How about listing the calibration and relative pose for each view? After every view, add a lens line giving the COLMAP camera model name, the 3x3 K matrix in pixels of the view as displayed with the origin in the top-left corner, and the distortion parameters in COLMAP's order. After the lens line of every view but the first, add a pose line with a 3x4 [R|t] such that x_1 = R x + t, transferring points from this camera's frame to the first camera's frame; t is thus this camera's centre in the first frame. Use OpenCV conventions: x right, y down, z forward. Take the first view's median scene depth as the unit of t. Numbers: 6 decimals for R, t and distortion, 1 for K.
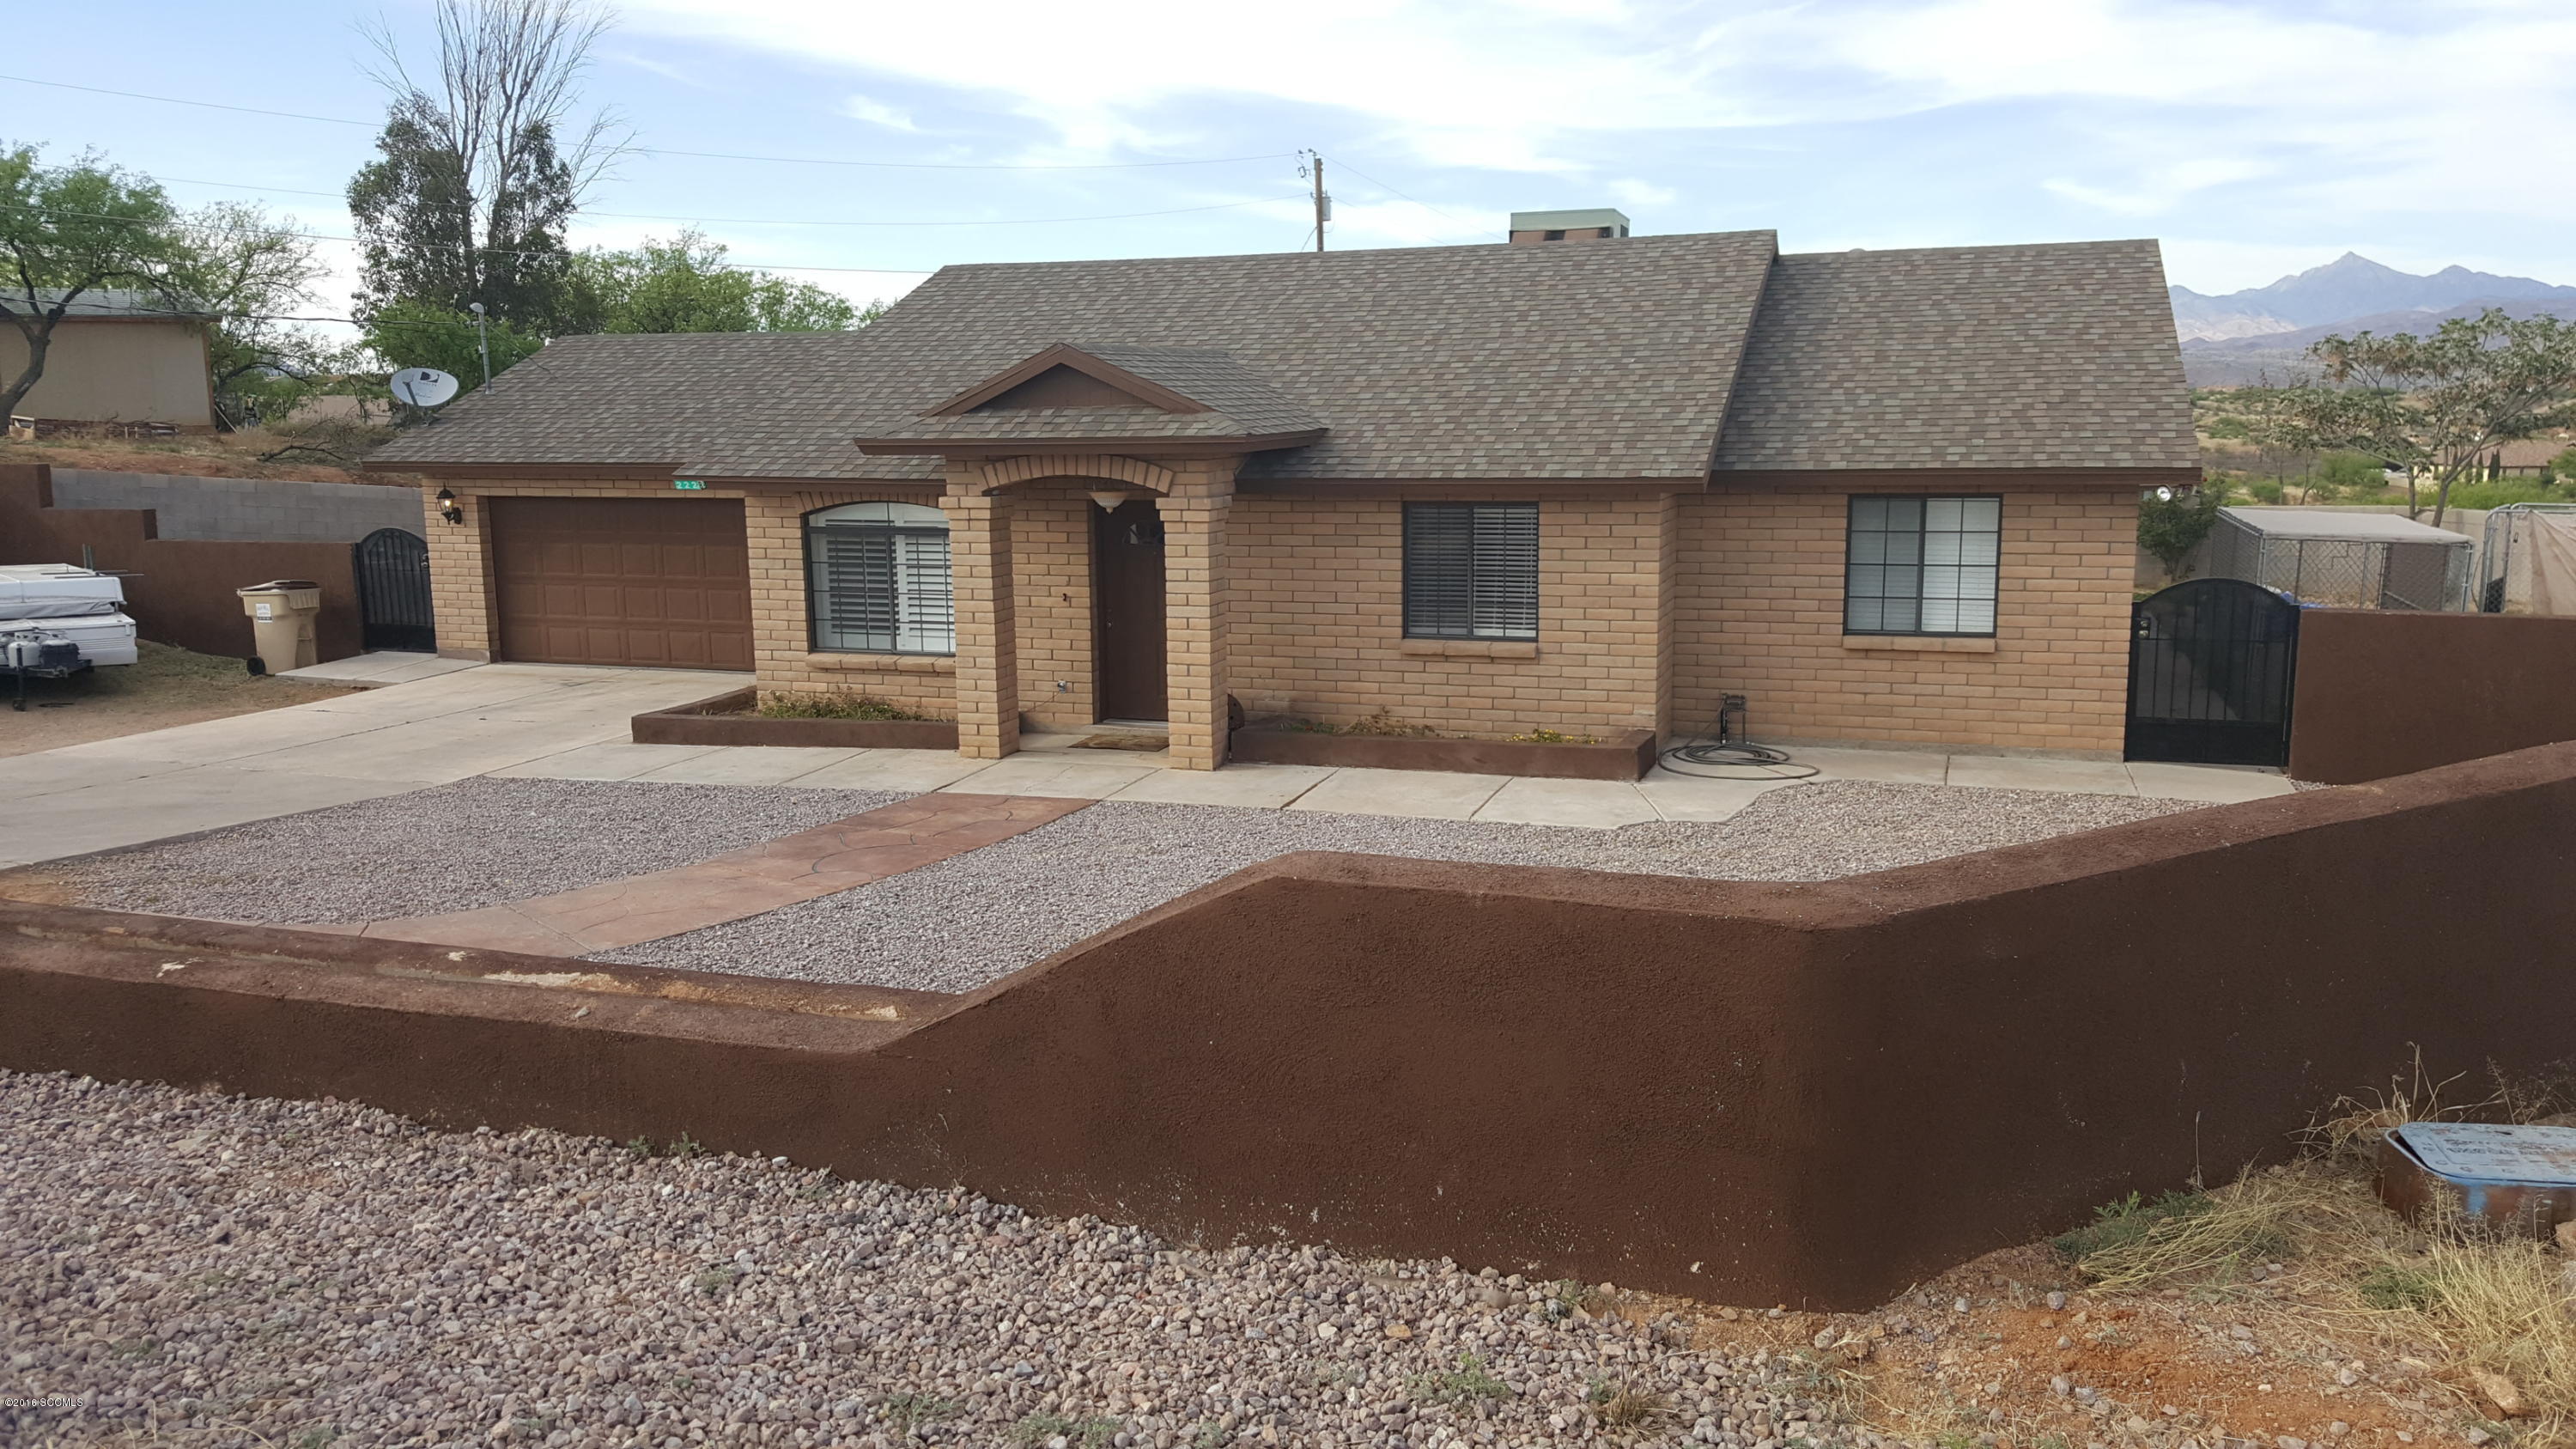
lens RADIAL K [[1867.4, 0, 1277.2], [0, 1867.4, 717.0], [0, 0, 1]] dist [0.012655, -0.004421]
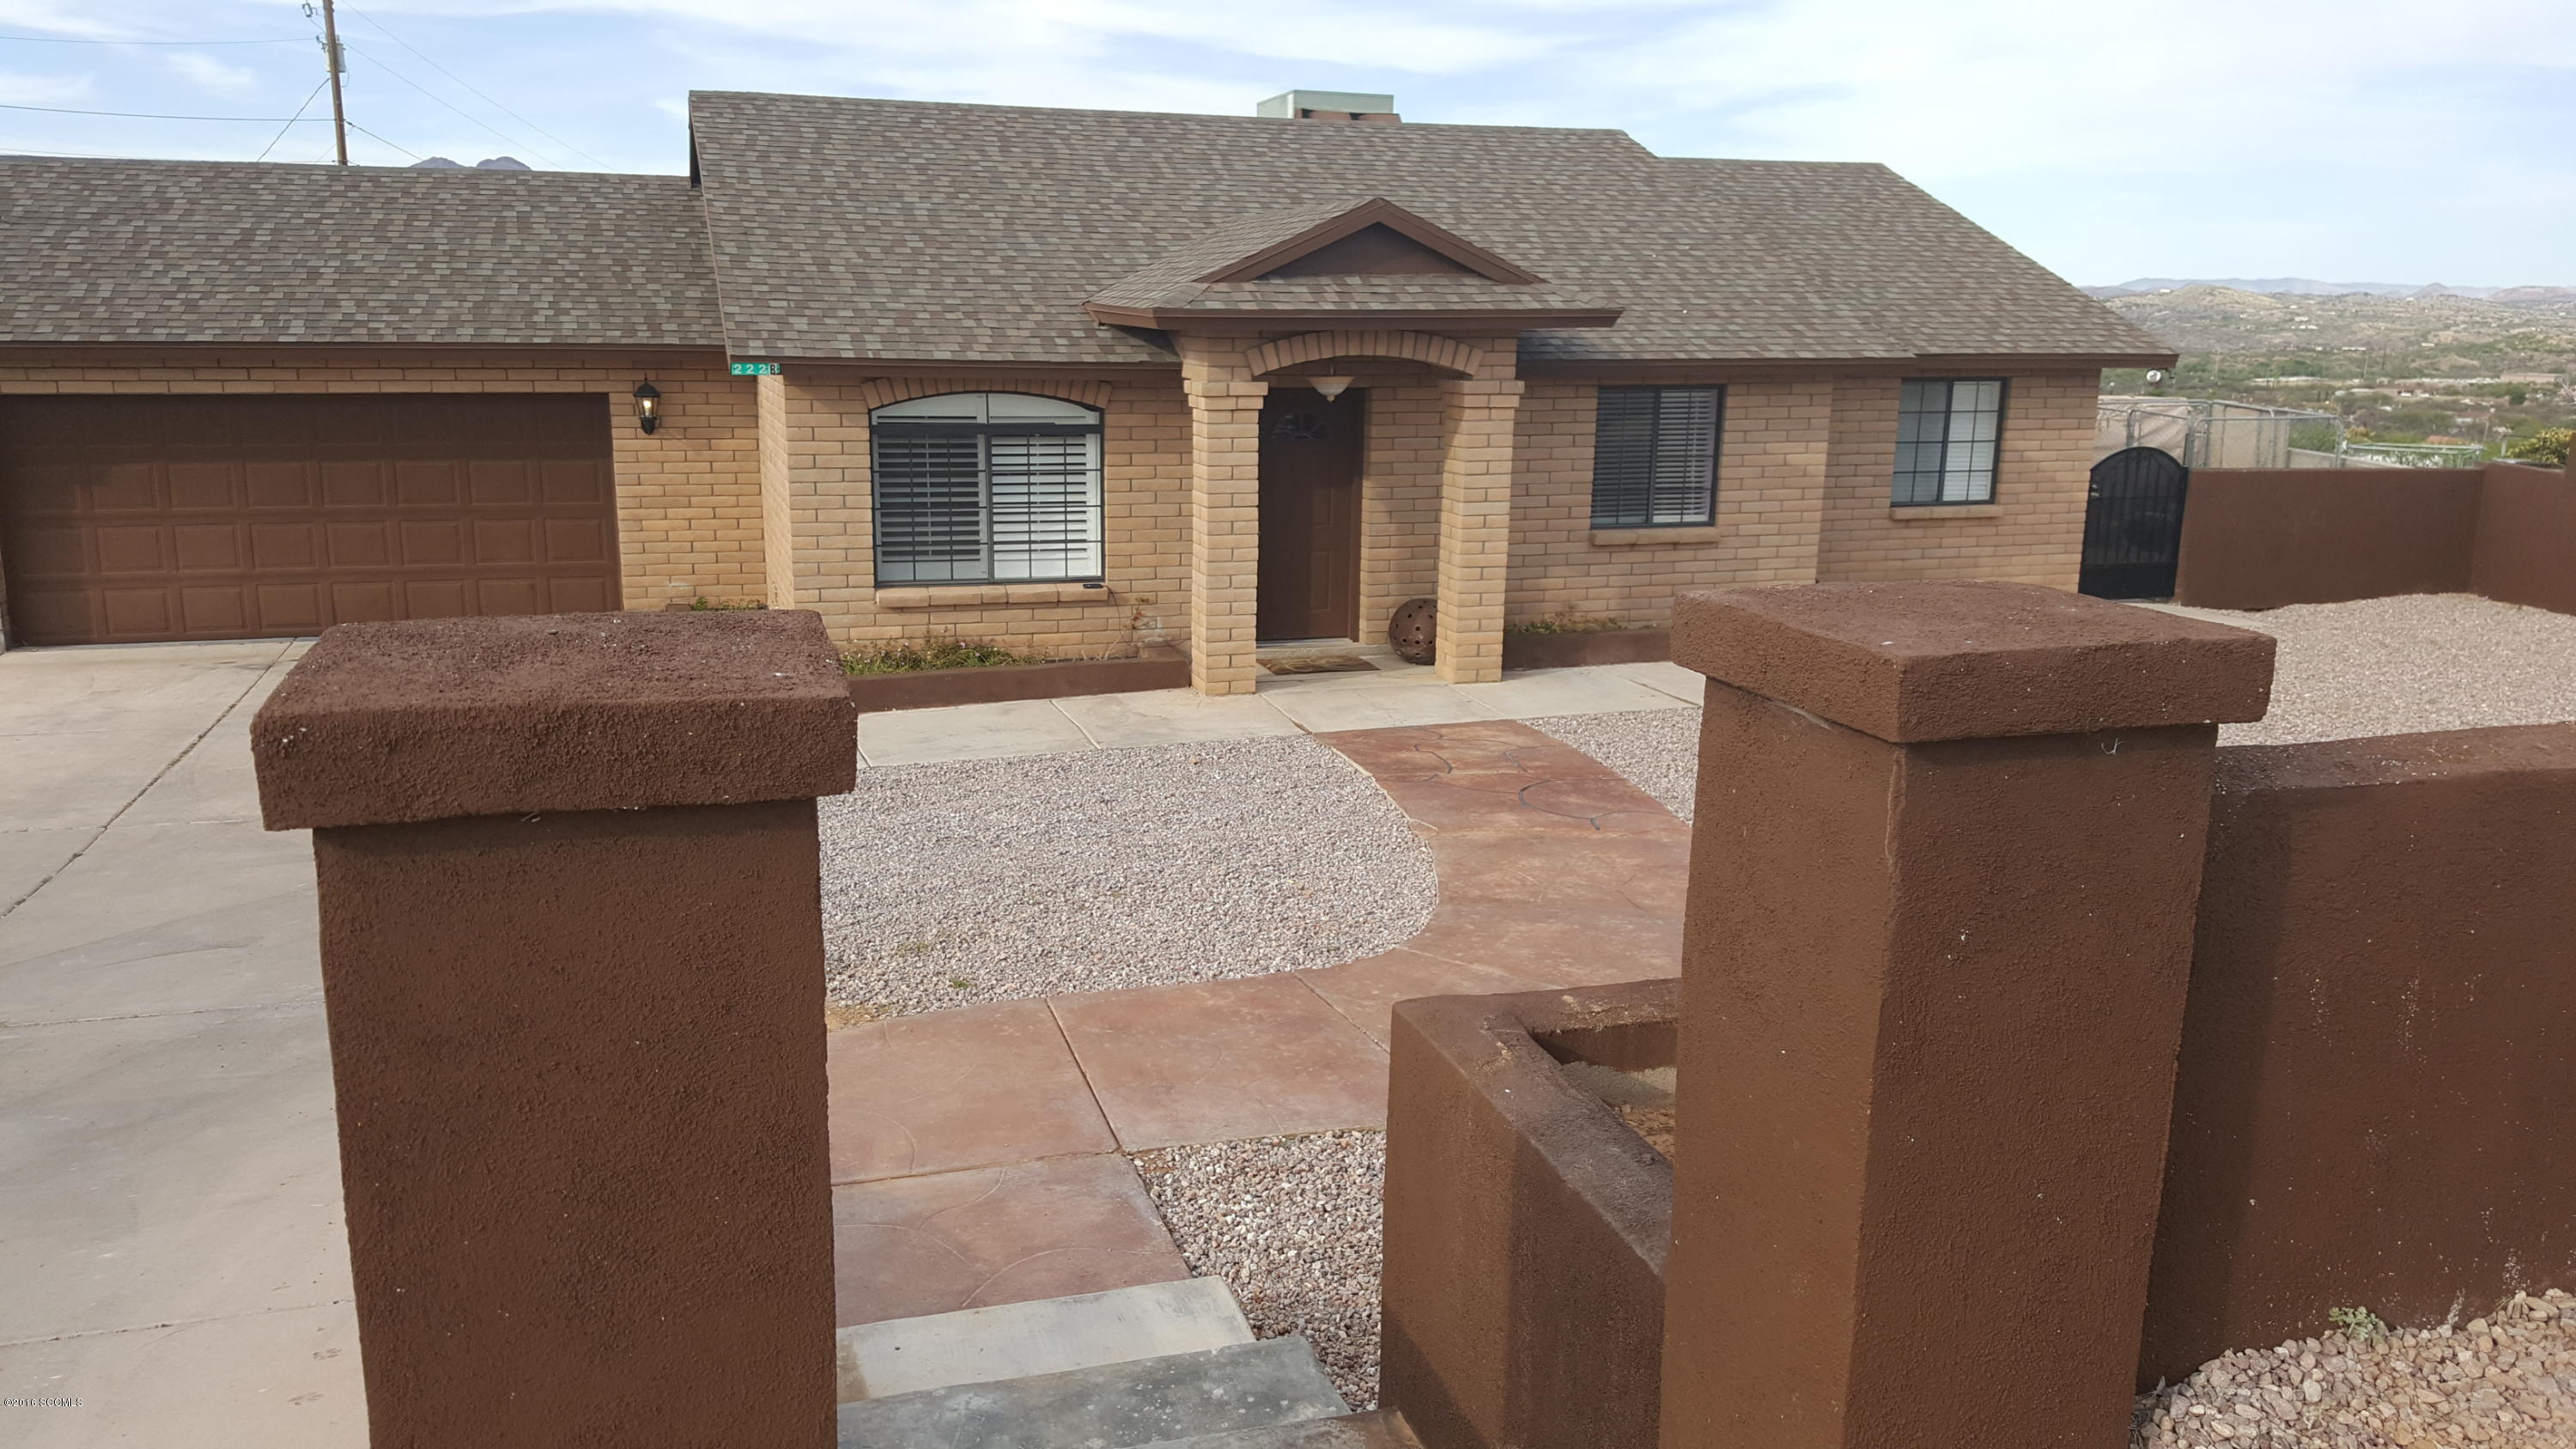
lens RADIAL K [[1867.4, 0, 1281.4], [0, 1867.4, 731.3], [0, 0, 1]] dist [0.012655, -0.004421]
pose [[0.819086, -0.107353, 0.563536, -0.623393], [0.076587, 0.994004, 0.078040, -0.026256], [-0.568535, -0.020762, 0.822397, 0.298420]]
